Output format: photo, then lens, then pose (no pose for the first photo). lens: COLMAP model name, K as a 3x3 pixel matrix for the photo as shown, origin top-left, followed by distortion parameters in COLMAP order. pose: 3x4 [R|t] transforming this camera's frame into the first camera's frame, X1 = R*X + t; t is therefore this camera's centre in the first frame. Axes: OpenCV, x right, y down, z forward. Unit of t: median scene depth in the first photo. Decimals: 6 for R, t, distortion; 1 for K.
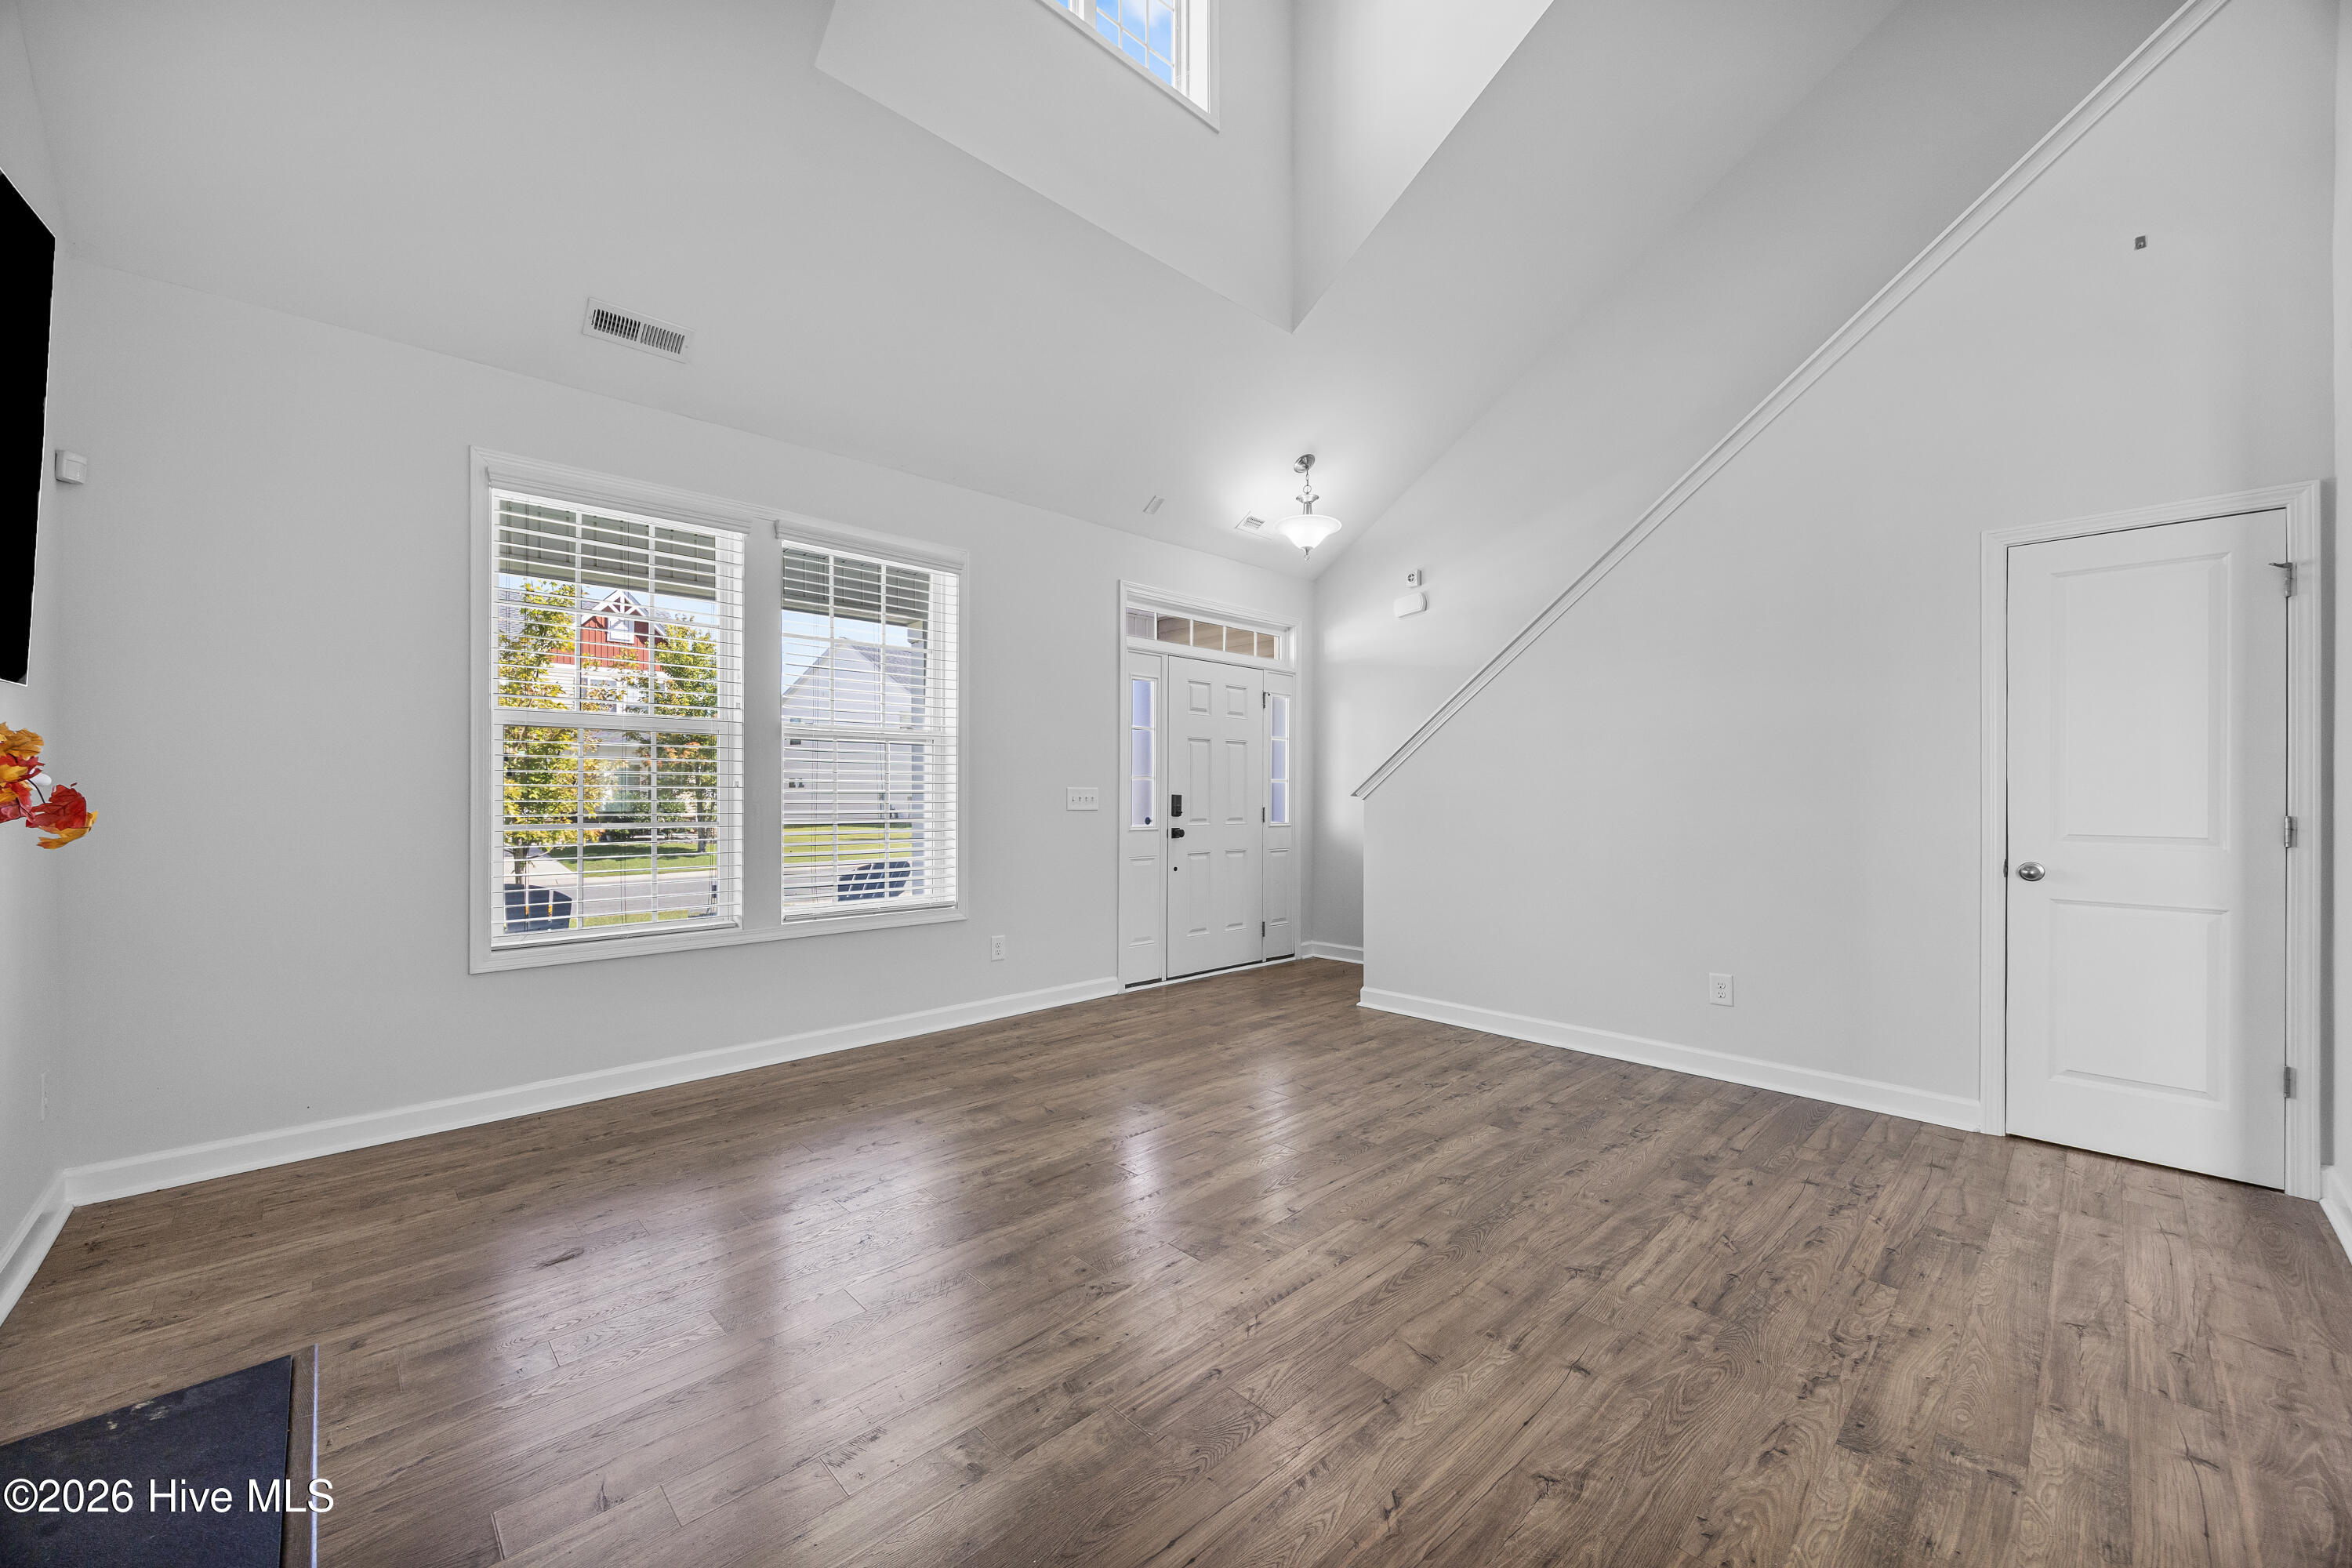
lens RADIAL K [[896.5, 0, 1174.7], [0, 896.5, 790.3], [0, 0, 1]] dist [-0.000930, -0.000518]
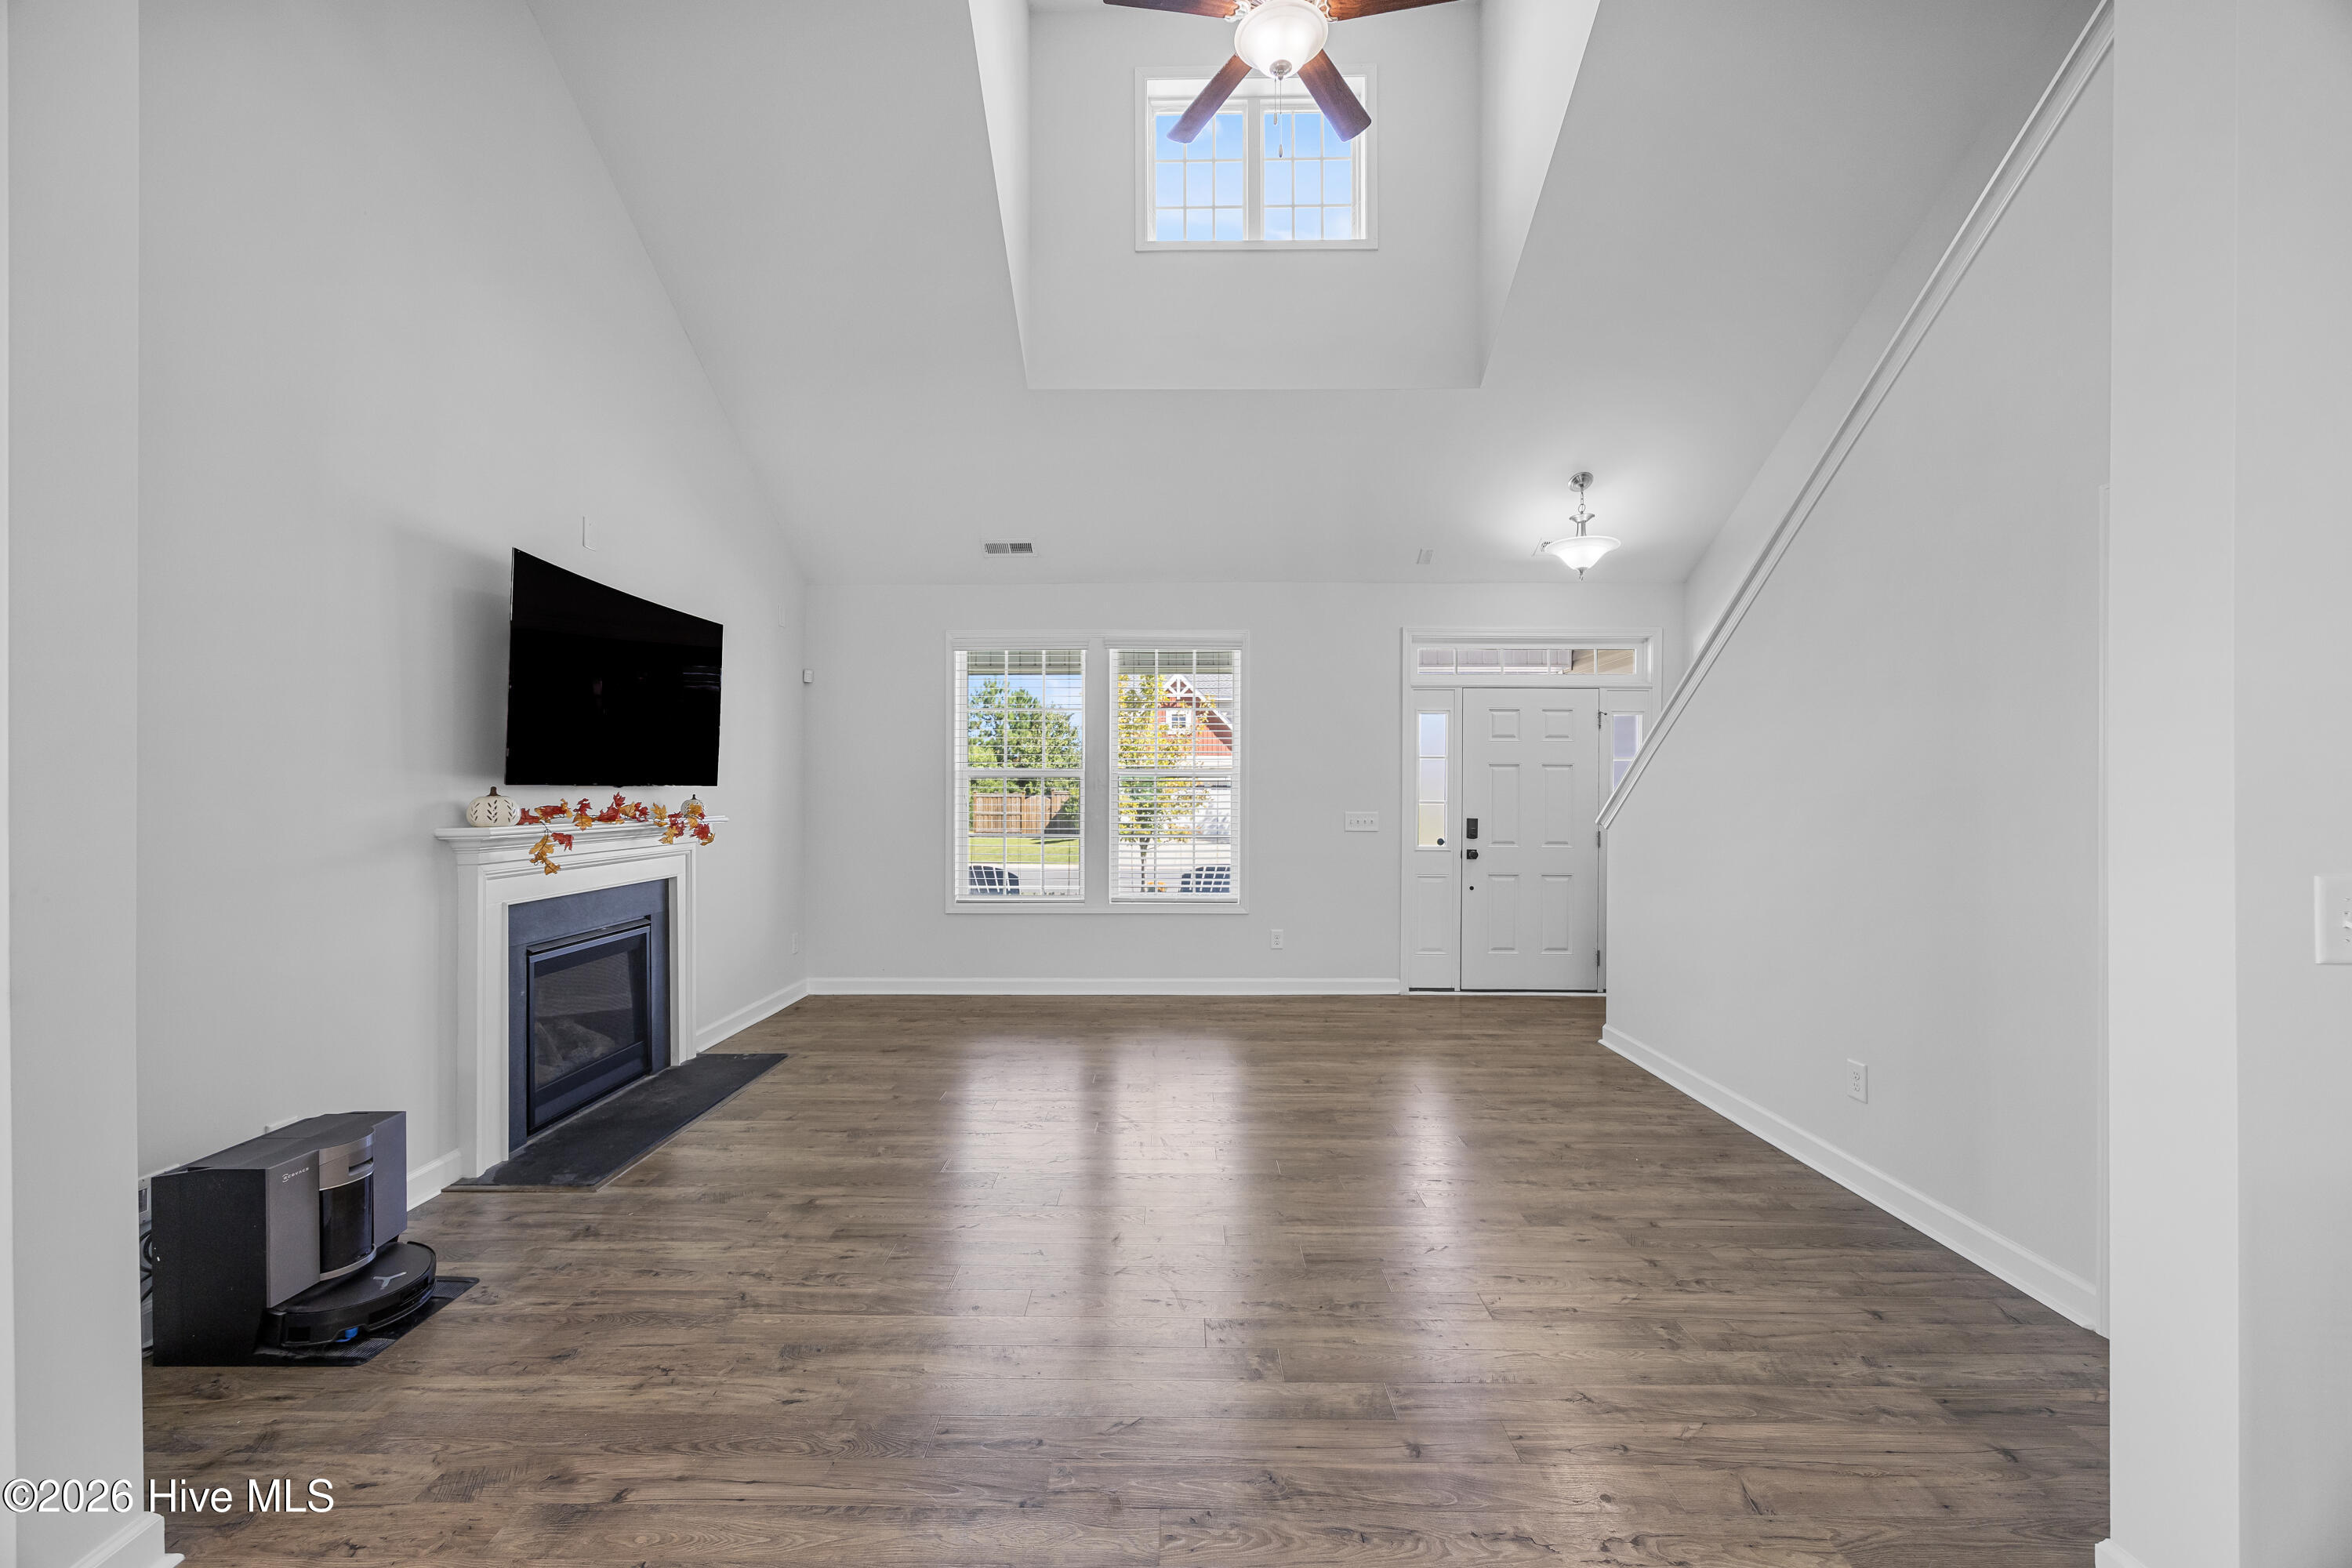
lens RADIAL K [[896.5, 0, 1167.8], [0, 896.5, 787.6], [0, 0, 1]] dist [-0.000930, -0.000518]
pose [[0.721744, -0.003137, -0.692153, 0.629870], [0.000982, 0.999993, -0.003509, -0.036758], [0.692160, 0.001853, 0.721742, -0.020877]]
